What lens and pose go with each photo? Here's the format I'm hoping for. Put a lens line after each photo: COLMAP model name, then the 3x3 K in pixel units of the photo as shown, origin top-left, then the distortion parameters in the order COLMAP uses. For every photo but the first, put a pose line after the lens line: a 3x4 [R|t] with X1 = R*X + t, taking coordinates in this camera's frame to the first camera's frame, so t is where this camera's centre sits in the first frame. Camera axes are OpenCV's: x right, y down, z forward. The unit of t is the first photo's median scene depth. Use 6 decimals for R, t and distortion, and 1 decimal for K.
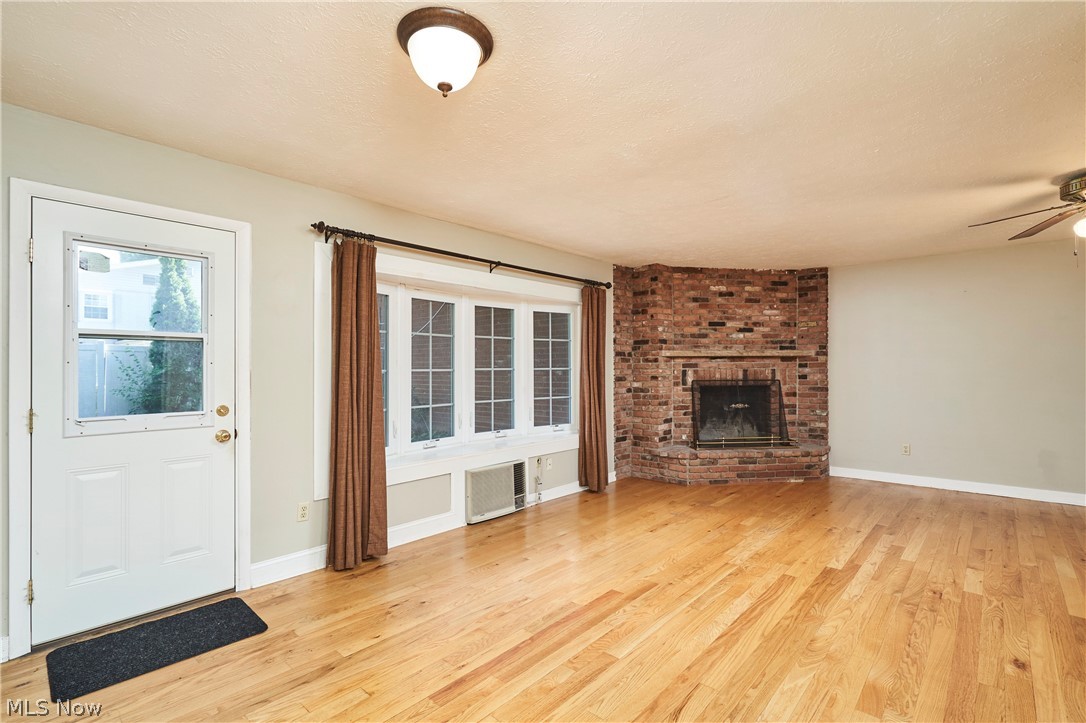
lens RADIAL K [[508.7, 0, 543.0], [0, 508.7, 361.5], [0, 0, 1]] dist [-0.002170, -0.000425]
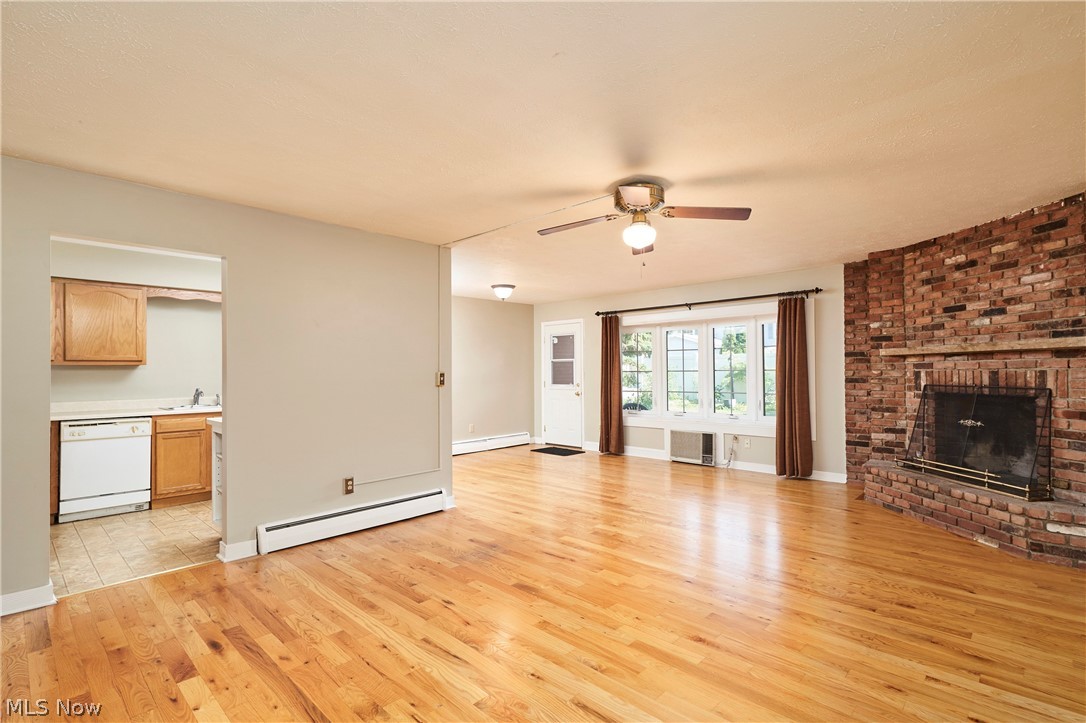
lens RADIAL K [[508.7, 0, 543.0], [0, 508.7, 361.5], [0, 0, 1]] dist [-0.002170, -0.000425]
pose [[-0.032983, -0.015189, -0.999340, 1.093463], [0.019408, 0.999686, -0.015835, 0.002265], [0.999267, -0.019918, -0.032678, 0.430865]]
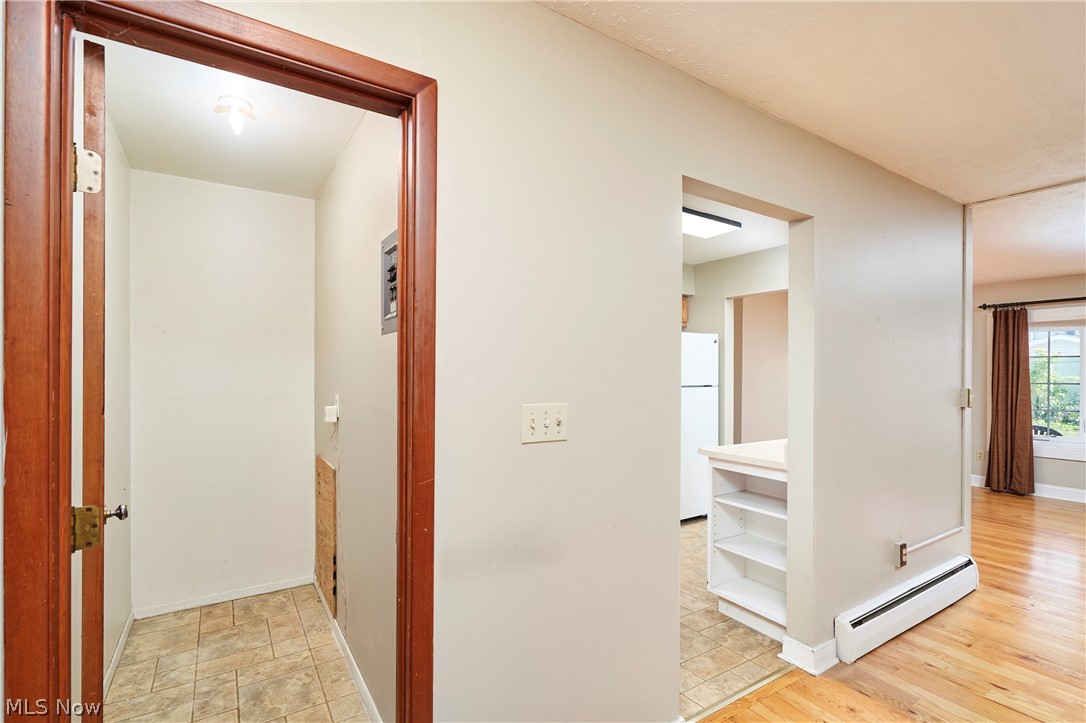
lens RADIAL K [[493.0, 0, 543.0], [0, 493.0, 361.5], [0, 0, 1]] dist [-0.002825, -0.000515]
pose [[-0.268823, -0.017958, -0.963022, 0.942897], [0.004392, 0.999793, -0.019870, -0.015436], [0.963179, -0.009571, -0.268689, -0.043277]]
